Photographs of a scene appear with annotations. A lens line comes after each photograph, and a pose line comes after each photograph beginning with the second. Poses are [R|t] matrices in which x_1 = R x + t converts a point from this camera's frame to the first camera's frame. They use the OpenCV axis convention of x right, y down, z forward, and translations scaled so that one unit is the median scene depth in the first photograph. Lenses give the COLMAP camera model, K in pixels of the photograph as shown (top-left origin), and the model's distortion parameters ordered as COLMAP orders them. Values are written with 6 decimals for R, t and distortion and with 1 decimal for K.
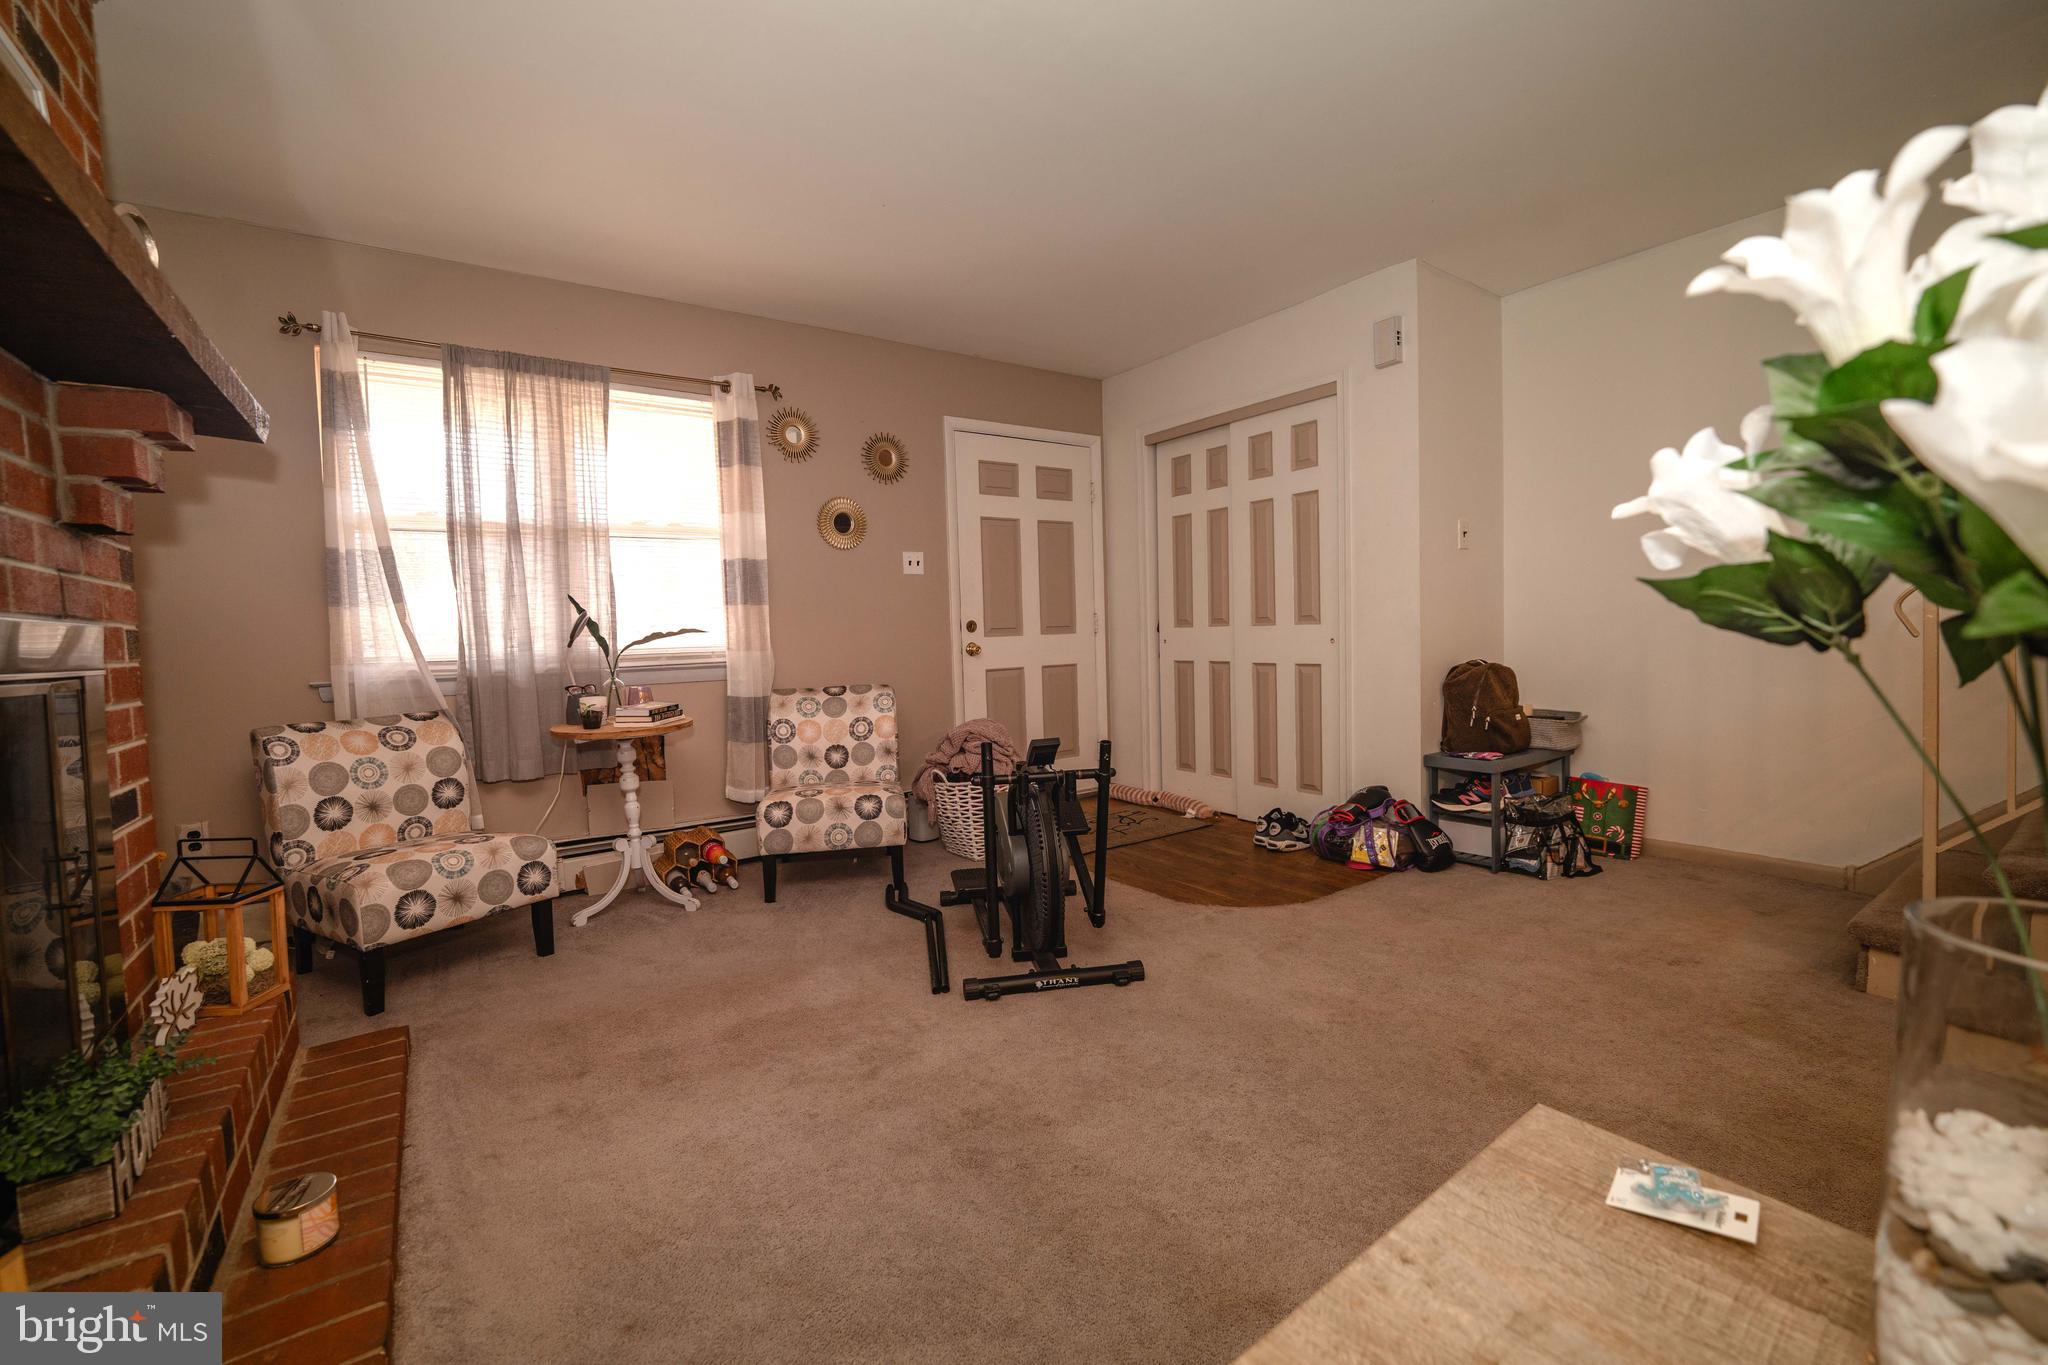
lens RADIAL K [[840.0, 0, 1025.7], [0, 840.0, 675.7], [0, 0, 1]] dist [-0.030305, 0.003834]
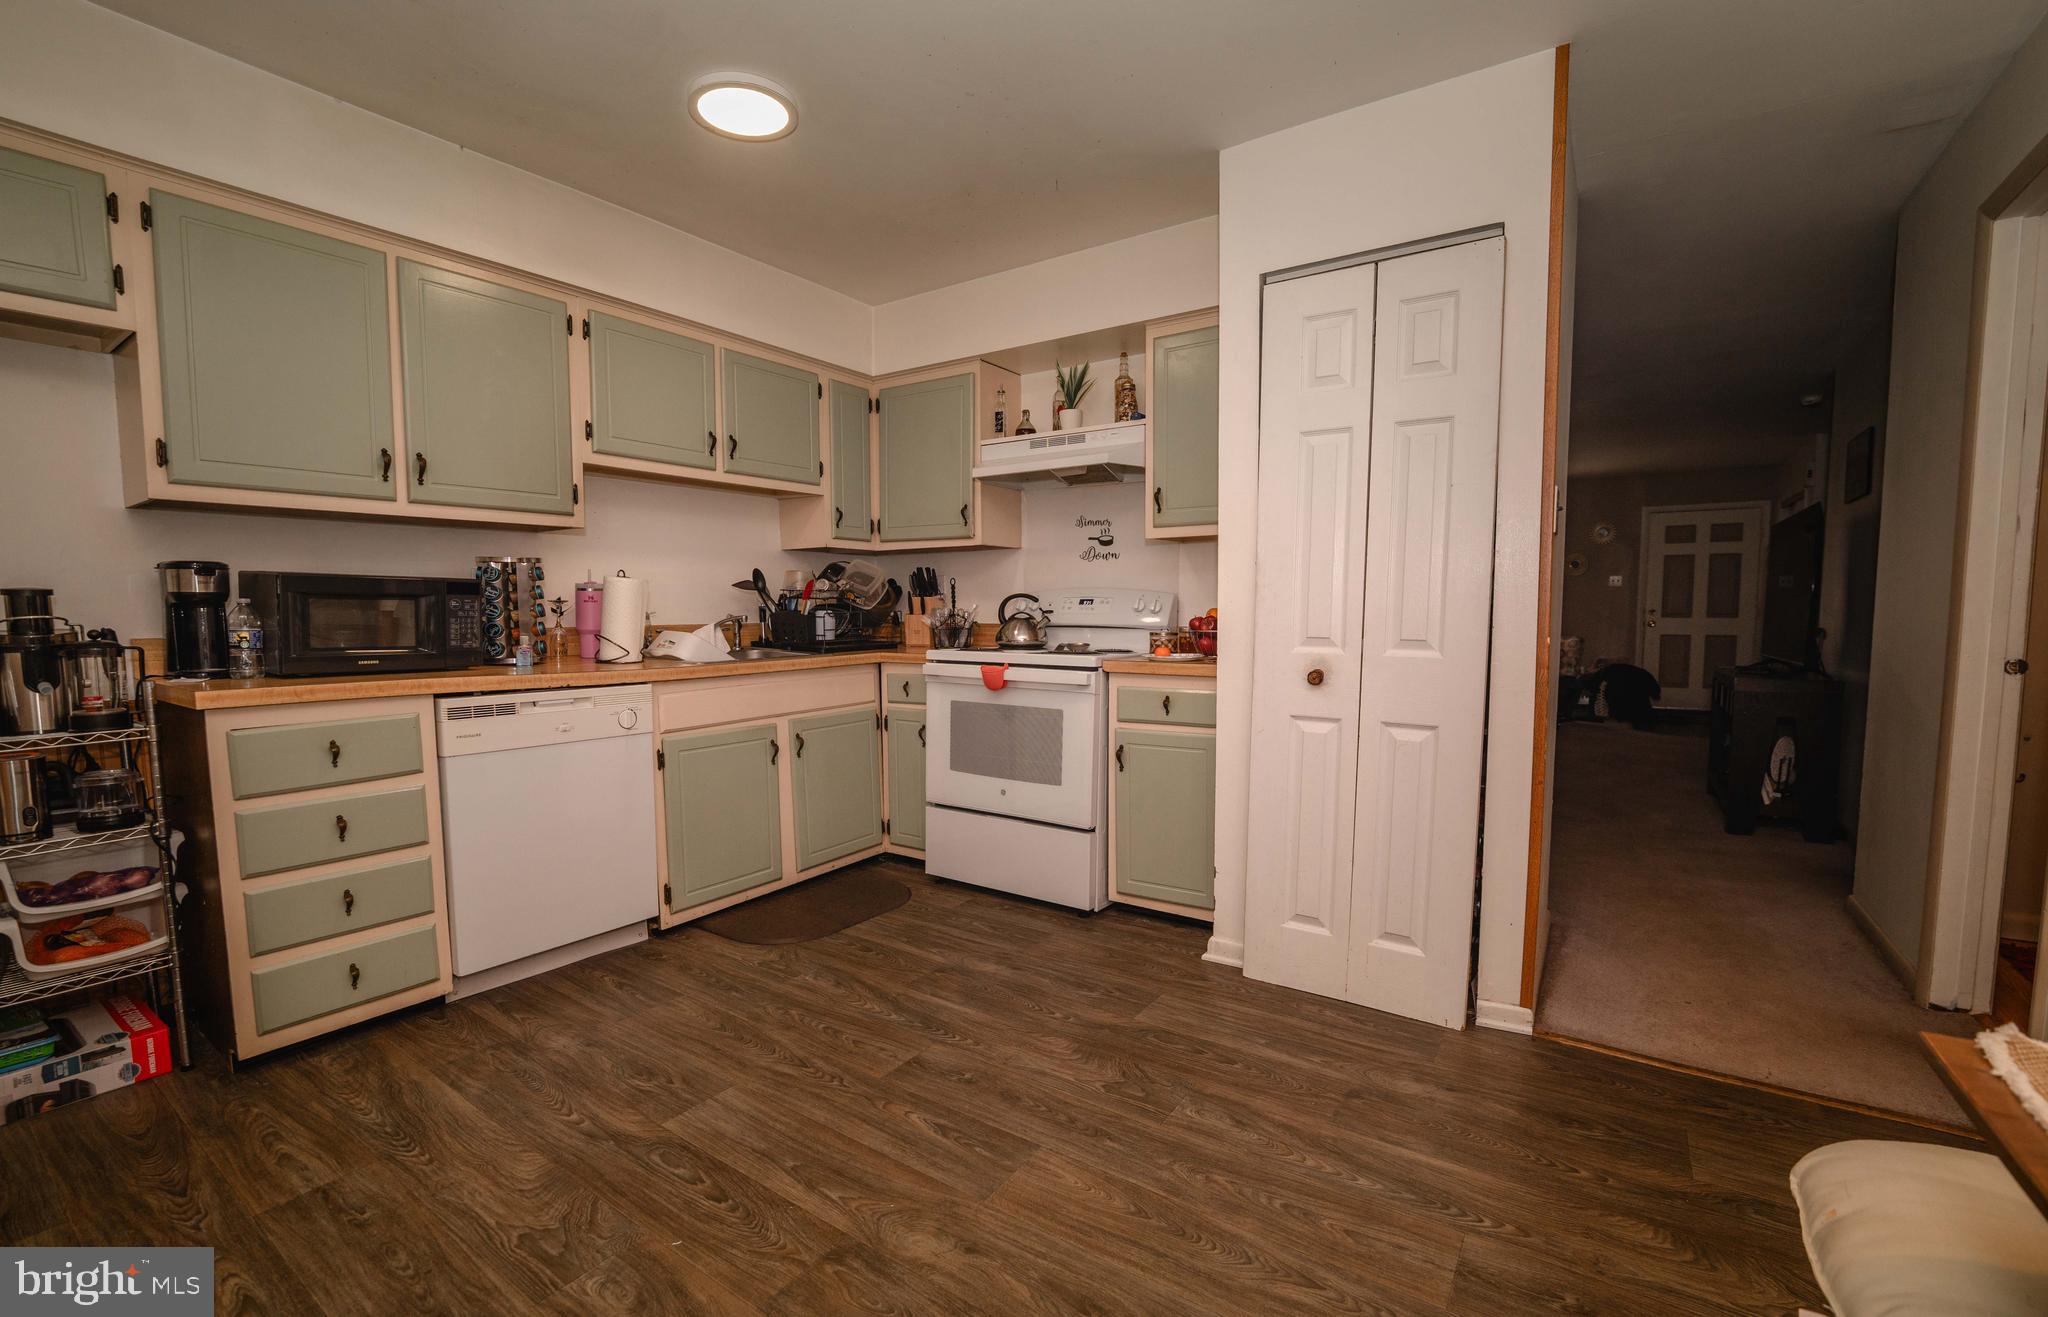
lens RADIAL K [[861.4, 0, 1020.1], [0, 861.4, 679.1], [0, 0, 1]] dist [-0.031393, 0.004043]
pose [[0.335757, 0.110453, -0.935450, 1.726100], [-0.052589, 0.993750, 0.098461, -0.025959], [0.940479, 0.016135, 0.339468, -1.399834]]
